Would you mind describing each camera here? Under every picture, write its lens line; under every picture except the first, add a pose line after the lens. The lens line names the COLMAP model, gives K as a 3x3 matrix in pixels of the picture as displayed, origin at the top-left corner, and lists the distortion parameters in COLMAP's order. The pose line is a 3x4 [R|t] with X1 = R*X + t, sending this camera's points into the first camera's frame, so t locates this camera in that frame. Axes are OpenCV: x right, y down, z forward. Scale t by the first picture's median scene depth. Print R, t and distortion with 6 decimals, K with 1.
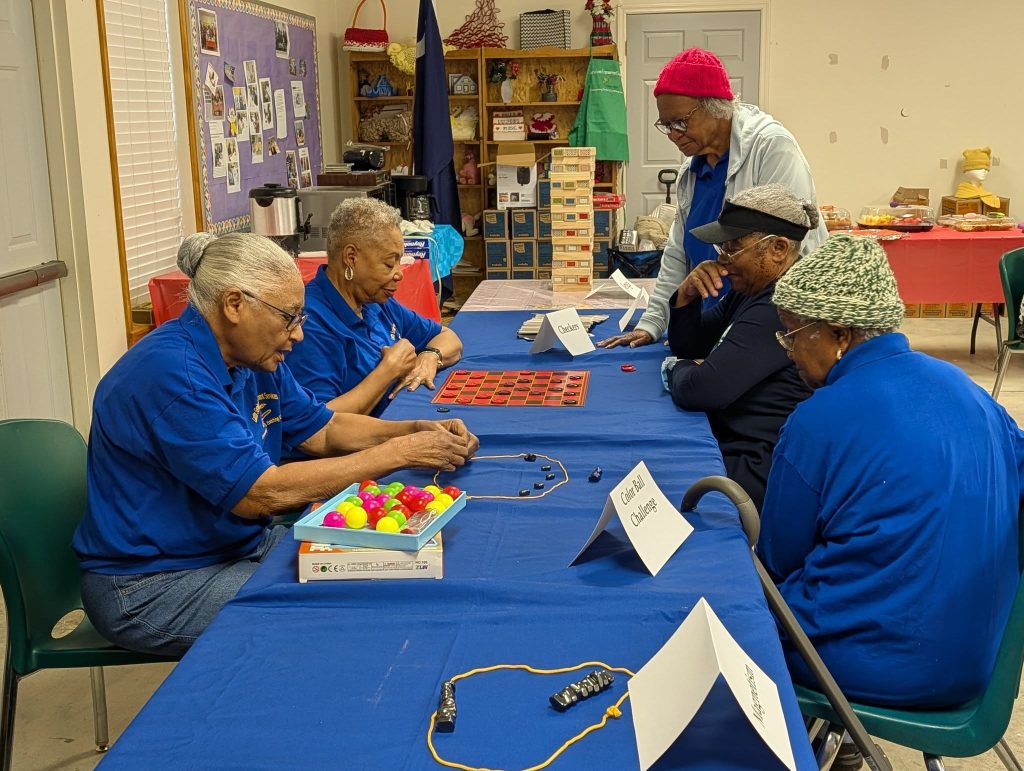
lens RADIAL K [[1249.2, 0, 512.0], [0, 1249.2, 385.5], [0, 0, 1]] dist [-0.005961, -0.032610]
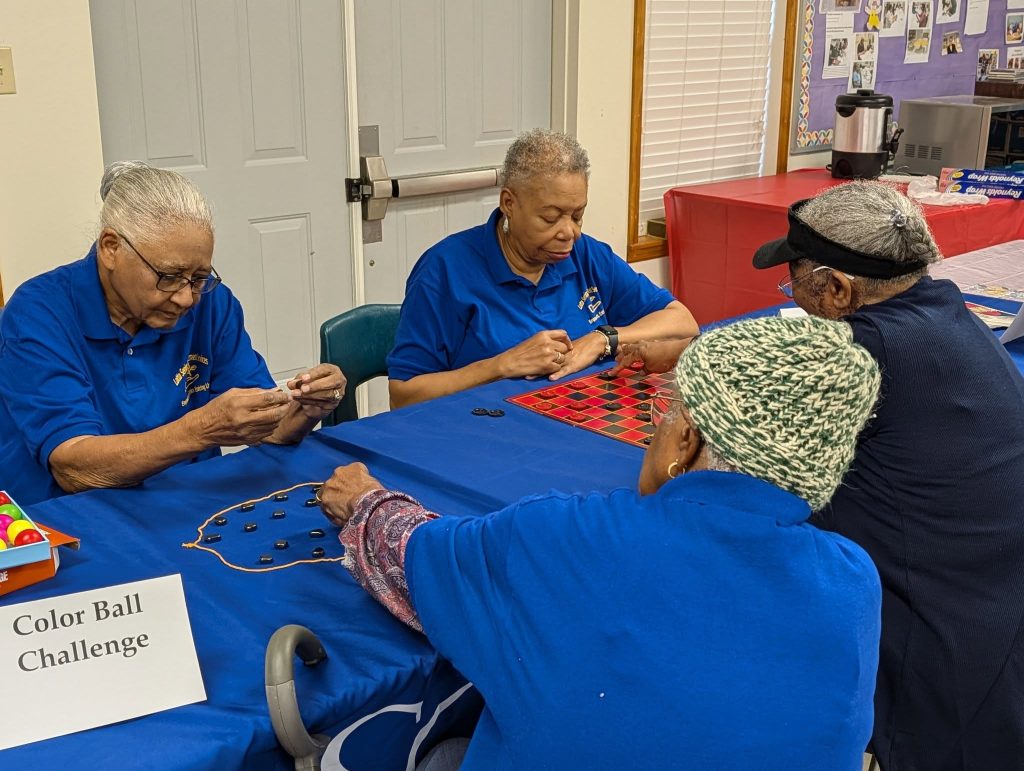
lens RADIAL K [[1214.4, 0, 512.0], [0, 1214.4, 385.5], [0, 0, 1]] dist [0.118098, -0.504737]
pose [[0.720643, 0.216117, -0.658761, 0.225965], [-0.149489, 0.976260, 0.156746, -0.059629], [0.676998, -0.014480, 0.735843, 0.222181]]
